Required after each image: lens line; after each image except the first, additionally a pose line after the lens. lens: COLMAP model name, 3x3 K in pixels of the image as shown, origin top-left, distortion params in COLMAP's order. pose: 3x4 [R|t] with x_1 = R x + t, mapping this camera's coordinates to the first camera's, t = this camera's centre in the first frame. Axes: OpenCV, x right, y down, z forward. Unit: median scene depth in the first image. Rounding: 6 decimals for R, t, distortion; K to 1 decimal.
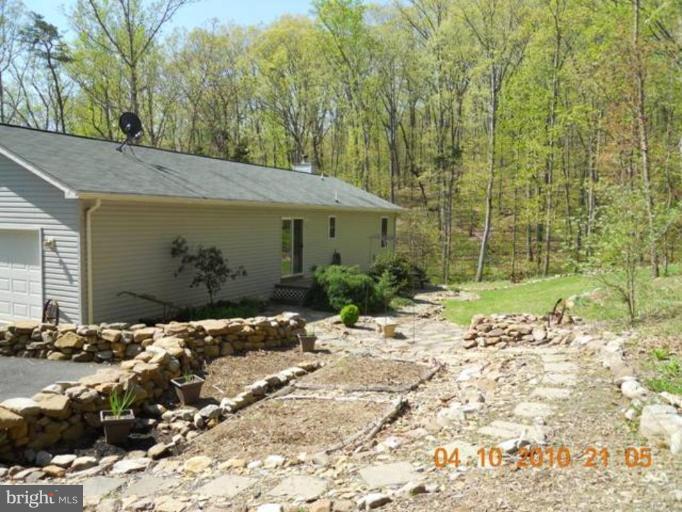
lens RADIAL K [[556.7, 0, 341.0], [0, 556.7, 256.0], [0, 0, 1]] dist [-0.007921, -0.004672]
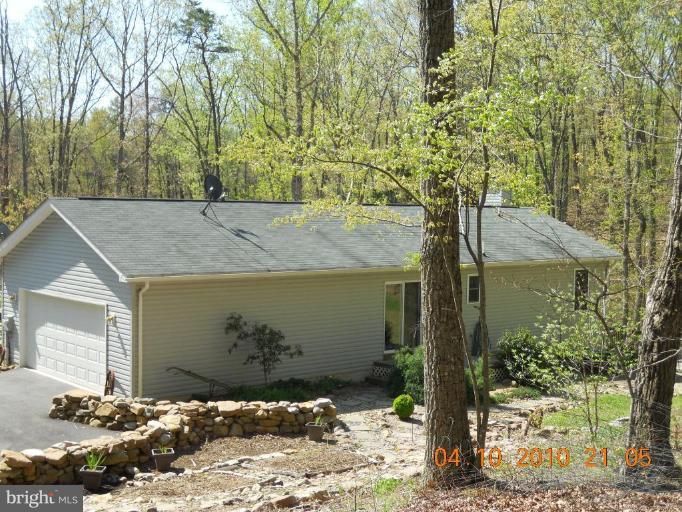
lens RADIAL K [[919.5, 0, 341.0], [0, 919.5, 256.0], [0, 0, 1]] dist [0.002797, -0.057648]
pose [[0.924919, 0.017600, -0.379758, 0.628065], [-0.029939, 0.999198, -0.026609, -0.122136], [0.378984, 0.035980, 0.924703, -0.548877]]
